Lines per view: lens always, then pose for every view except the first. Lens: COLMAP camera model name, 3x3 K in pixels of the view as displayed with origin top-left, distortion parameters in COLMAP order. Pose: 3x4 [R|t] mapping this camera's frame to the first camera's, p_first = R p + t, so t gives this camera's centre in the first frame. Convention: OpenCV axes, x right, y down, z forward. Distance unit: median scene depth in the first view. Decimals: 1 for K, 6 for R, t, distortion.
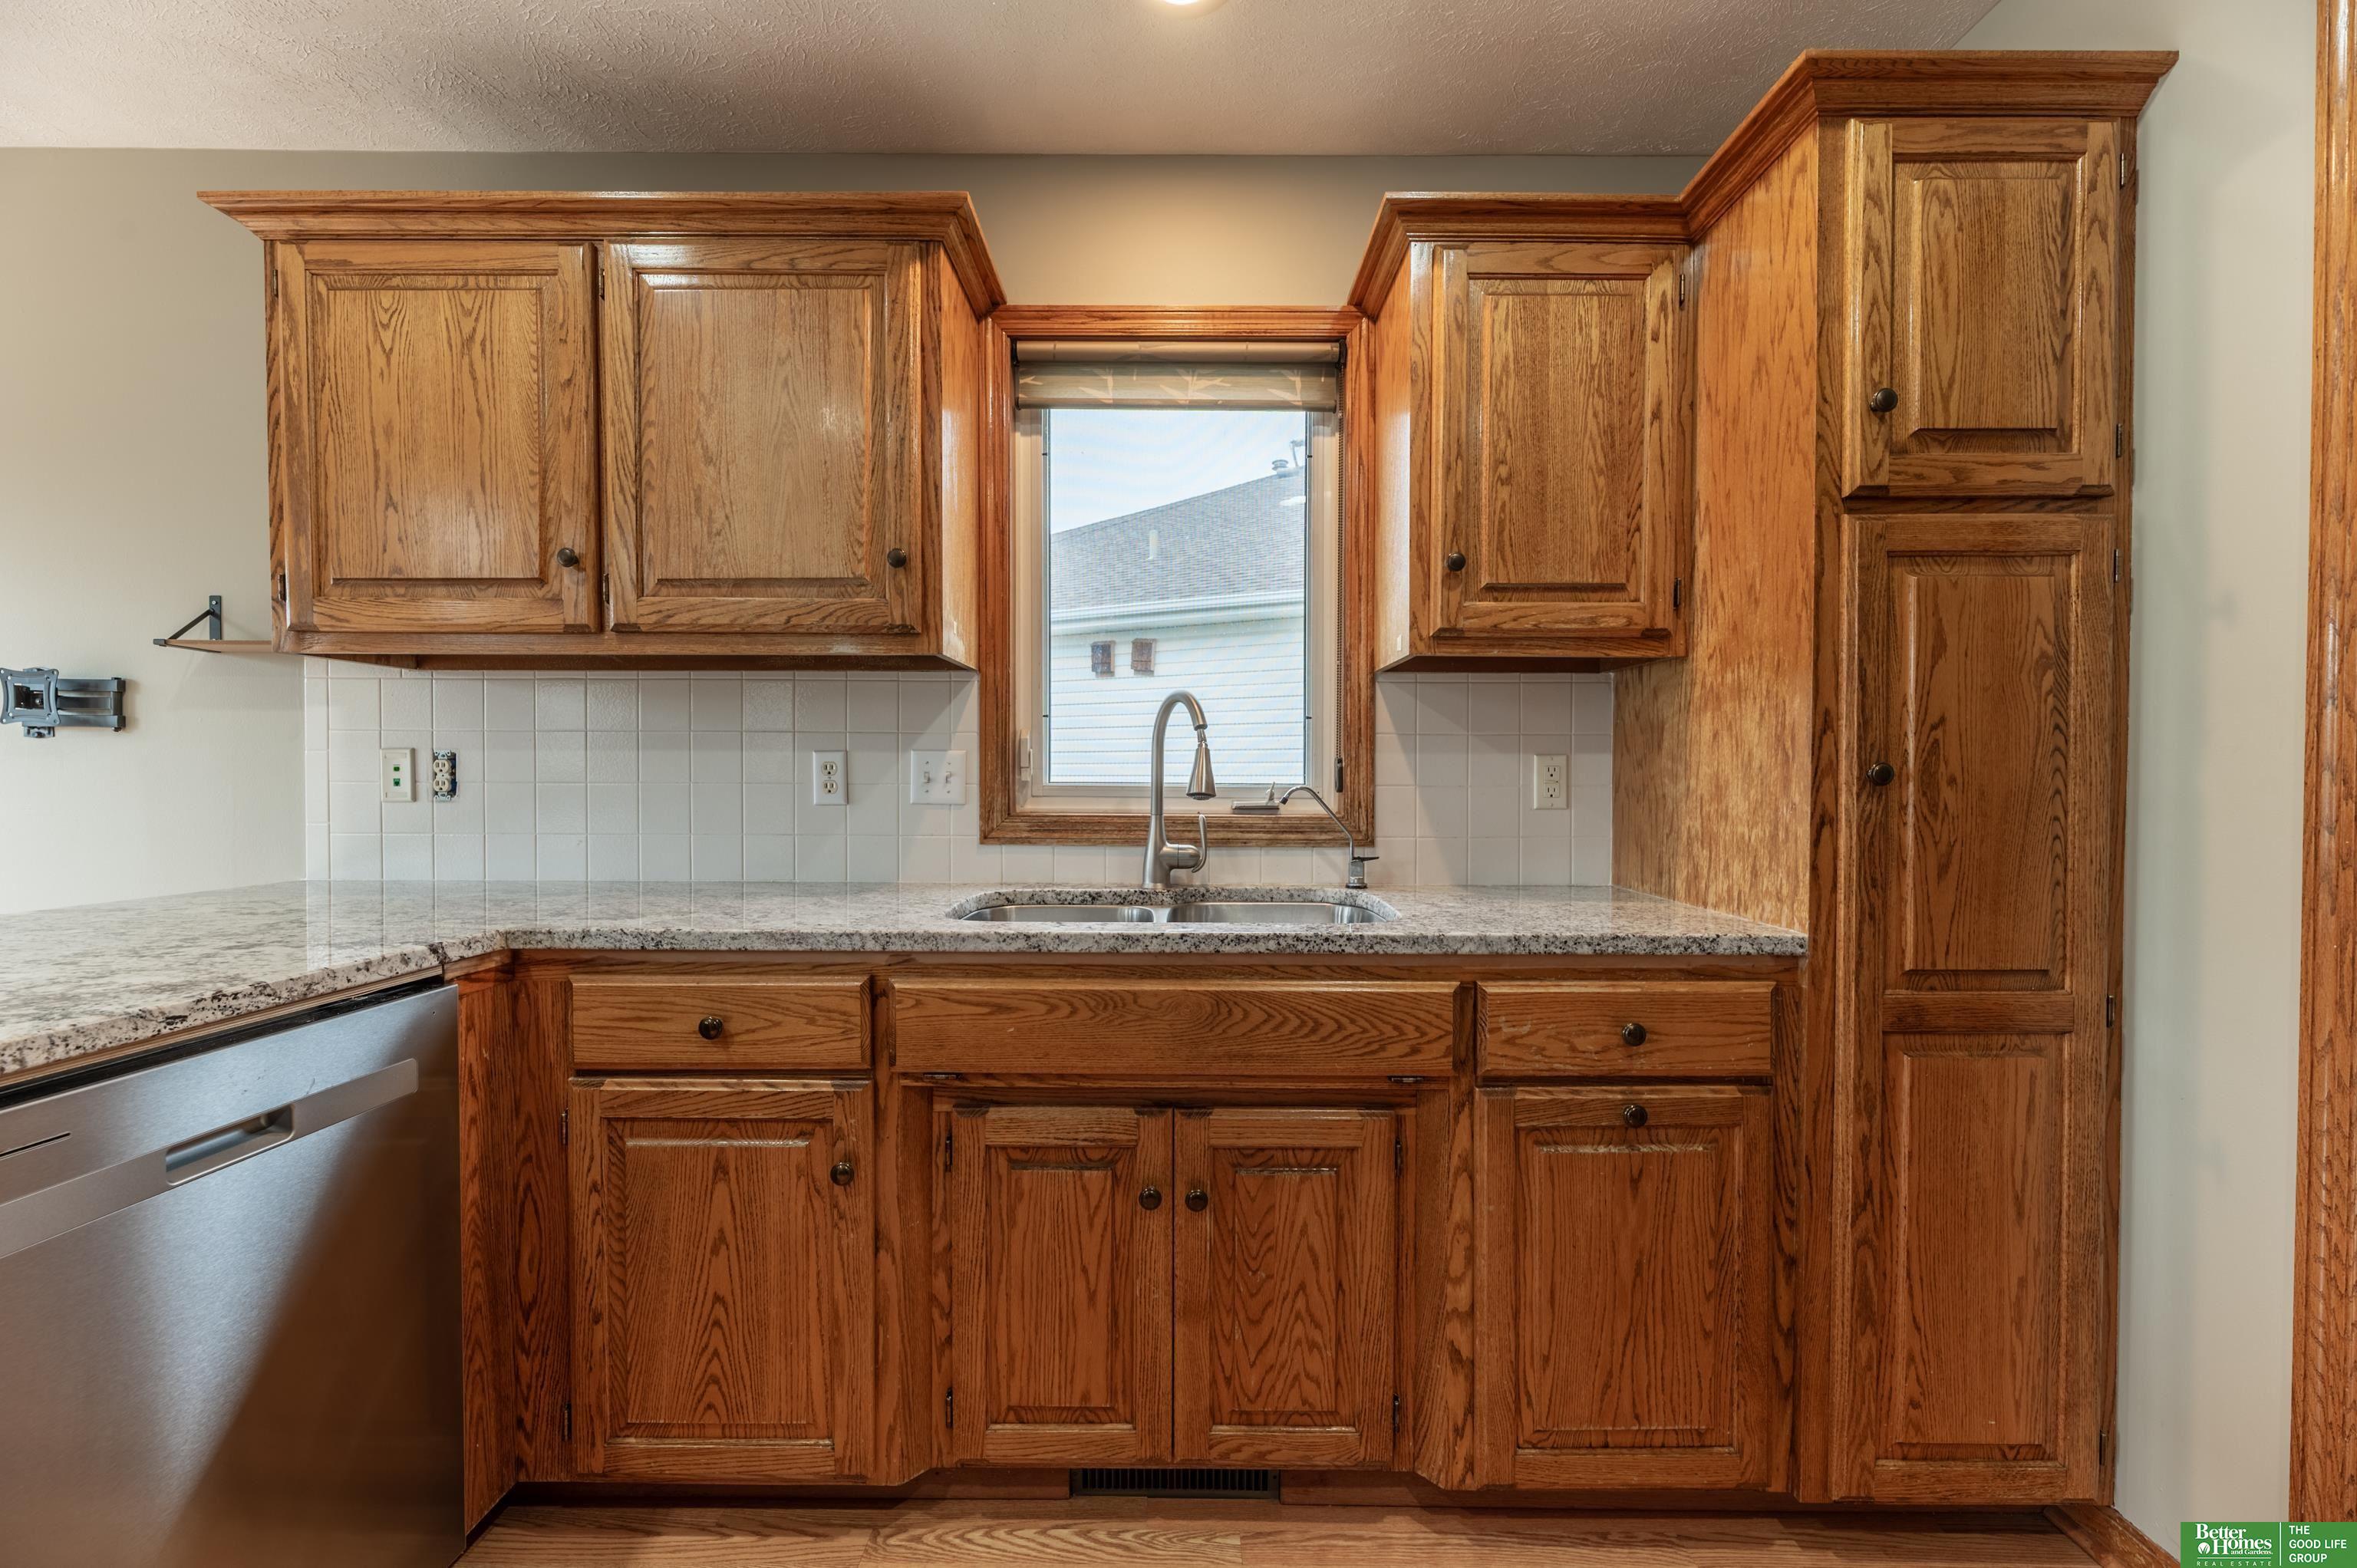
lens RADIAL K [[944.2, 0, 1182.3], [0, 944.2, 794.4], [0, 0, 1]] dist [0.001723, -0.000556]
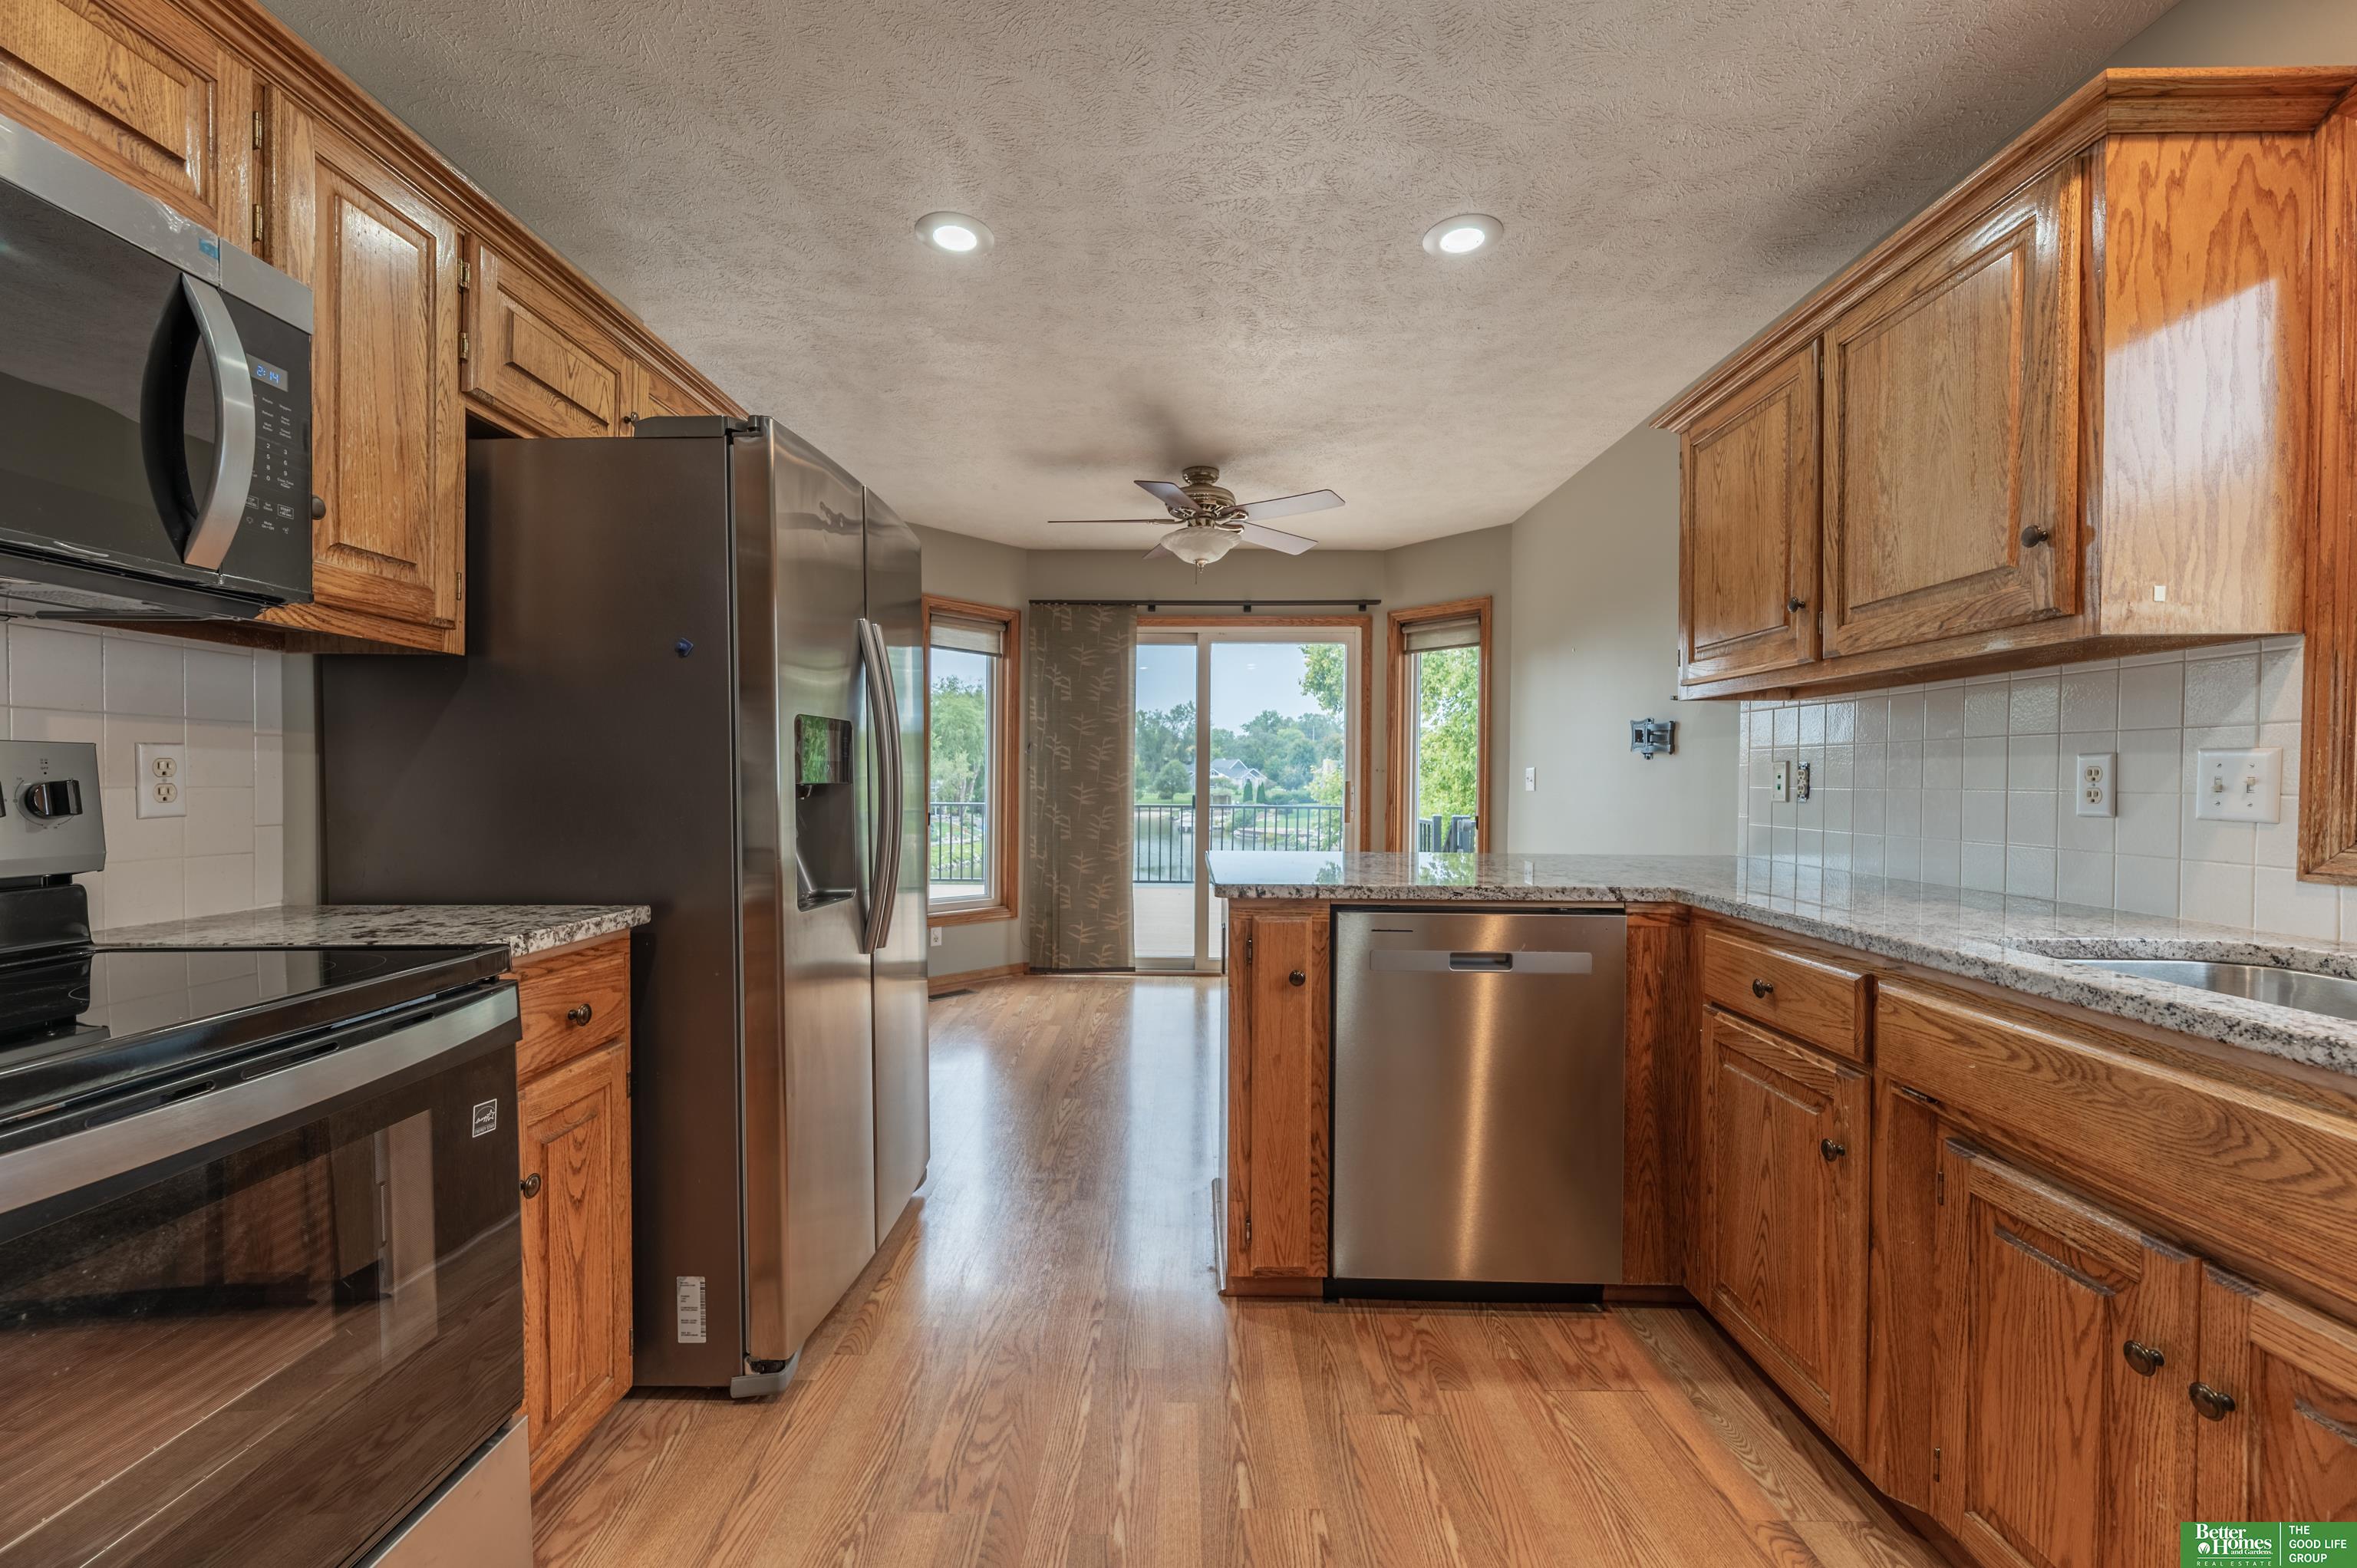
lens RADIAL K [[944.2, 0, 1177.0], [0, 944.2, 793.0], [0, 0, 1]] dist [0.001723, -0.000556]
pose [[-0.010941, 0.012338, -0.999864, 0.594712], [-0.024603, 0.999618, 0.012604, -0.000589], [0.999637, 0.024738, -0.010634, 0.212369]]
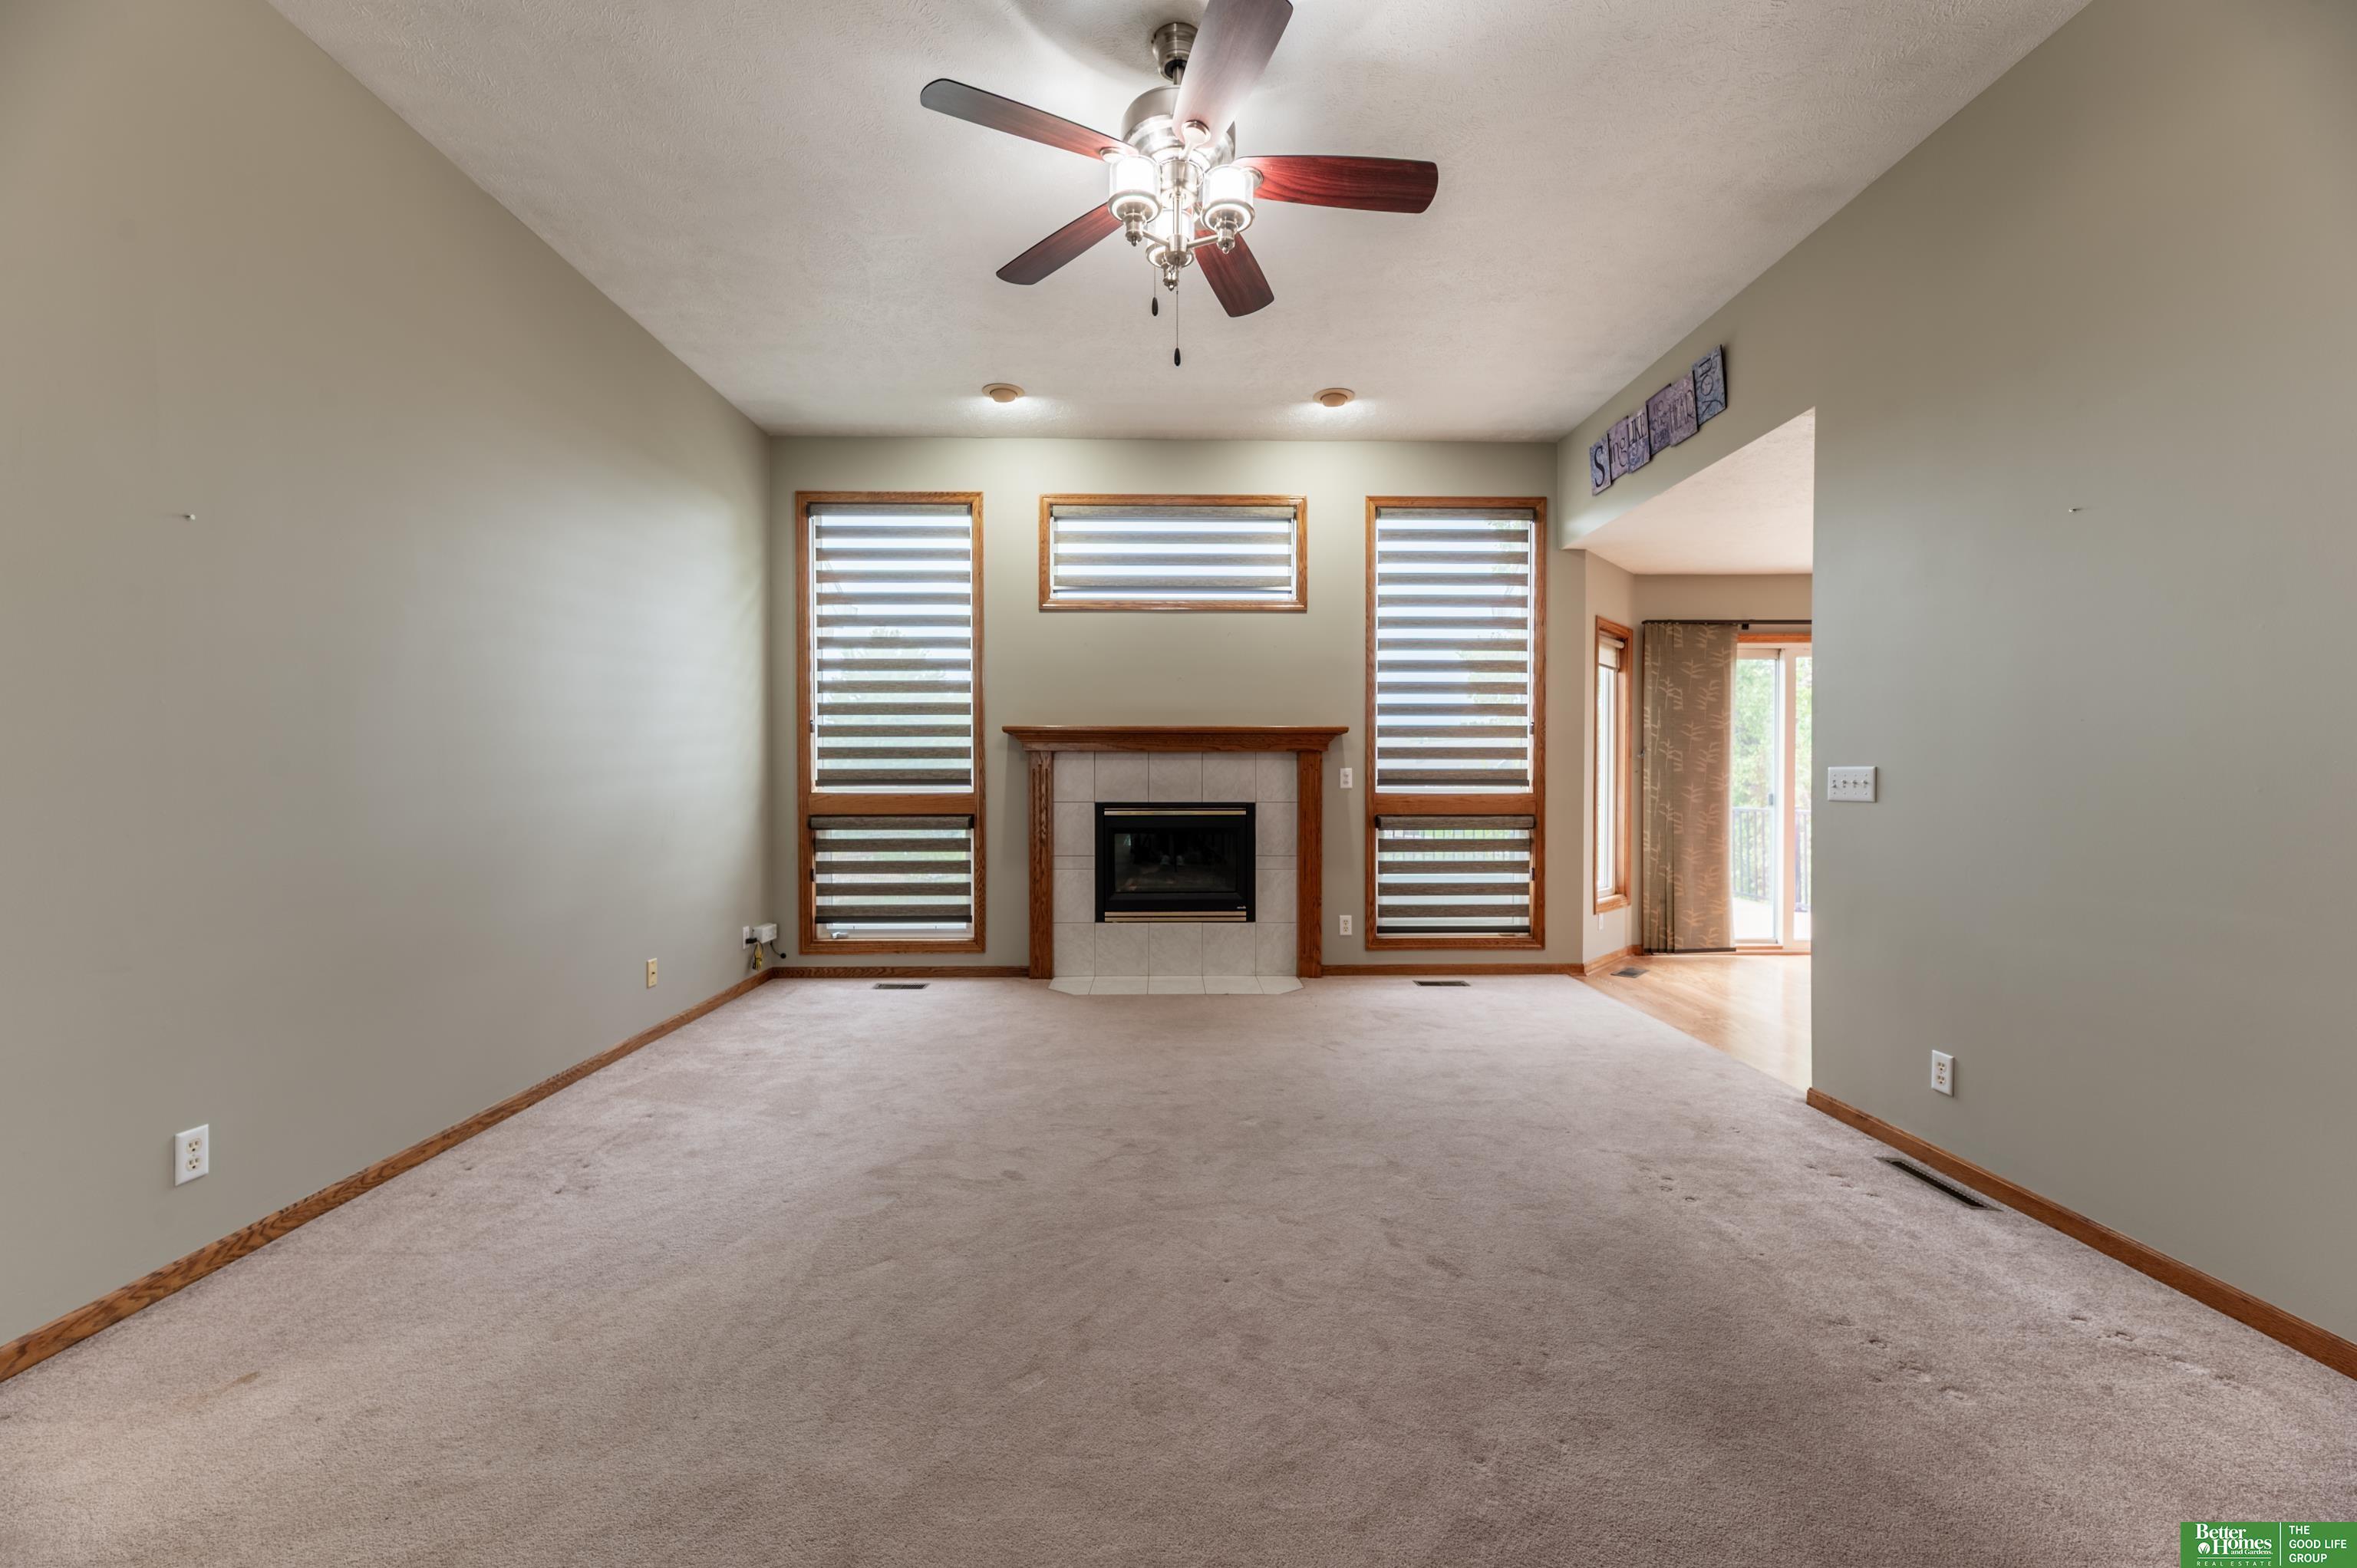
lens RADIAL K [[944.2, 0, 1184.7], [0, 944.2, 790.1], [0, 0, 1]] dist [0.001723, -0.000556]
pose [[0.035789, 0.010040, -0.999309, 0.913927], [-0.016151, 0.999825, 0.009467, 0.037217], [0.999229, 0.015801, 0.035945, -2.218047]]
